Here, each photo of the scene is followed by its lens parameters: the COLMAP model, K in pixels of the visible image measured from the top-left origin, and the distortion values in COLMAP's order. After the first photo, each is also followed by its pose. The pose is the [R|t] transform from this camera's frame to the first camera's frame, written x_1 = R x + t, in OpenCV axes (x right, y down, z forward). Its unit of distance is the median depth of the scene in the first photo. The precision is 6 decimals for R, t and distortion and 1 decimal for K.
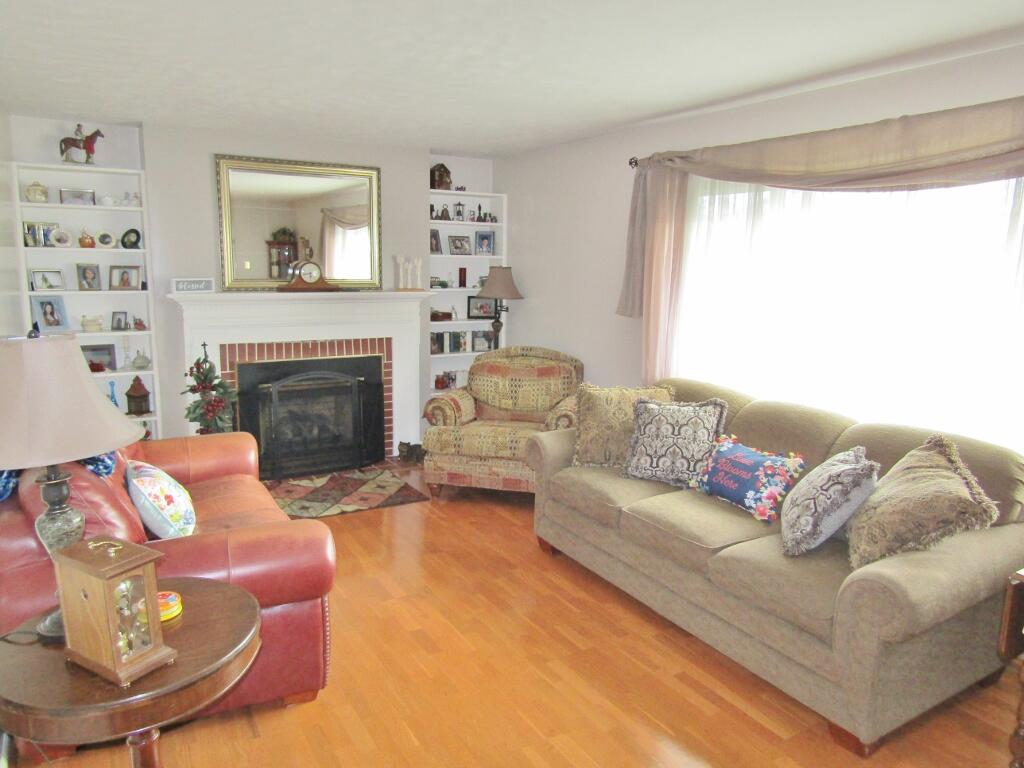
lens RADIAL K [[707.5, 0, 515.8], [0, 707.5, 381.9], [0, 0, 1]] dist [-0.019471, -0.000143]
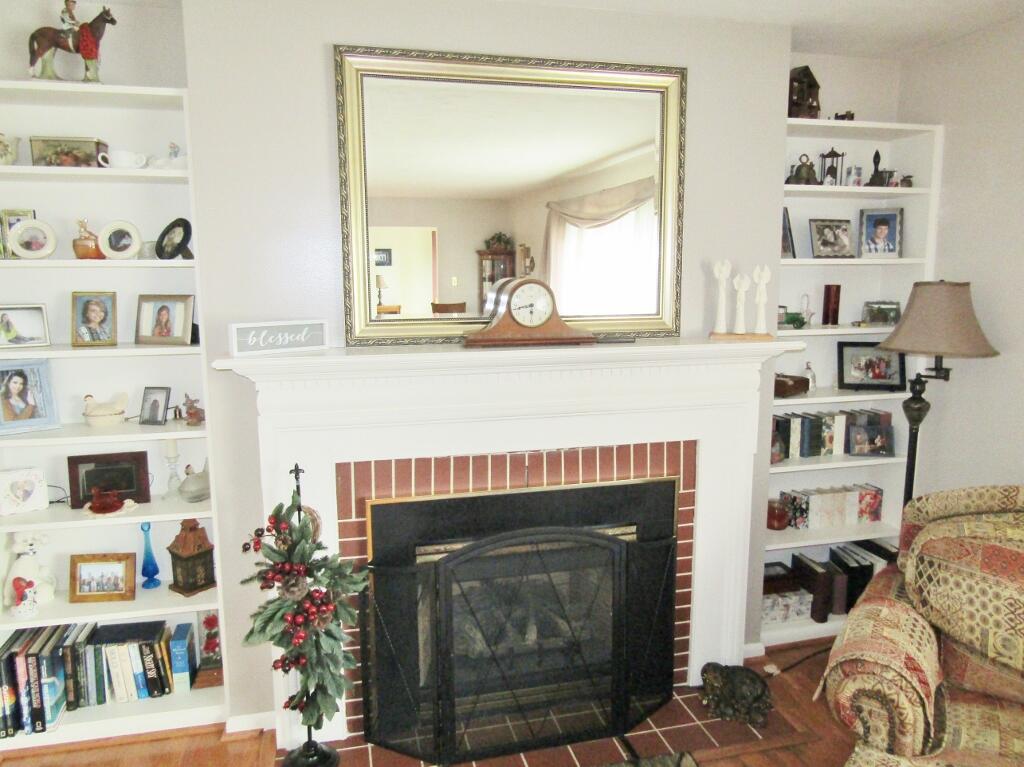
lens RADIAL K [[732.1, 0, 509.0], [0, 732.1, 384.6], [0, 0, 1]] dist [-0.002458, -0.002126]
pose [[0.952690, 0.024924, -0.302920, -0.153907], [-0.030026, 0.999475, -0.012196, -0.092378], [0.302457, 0.020715, 0.952938, 0.524942]]
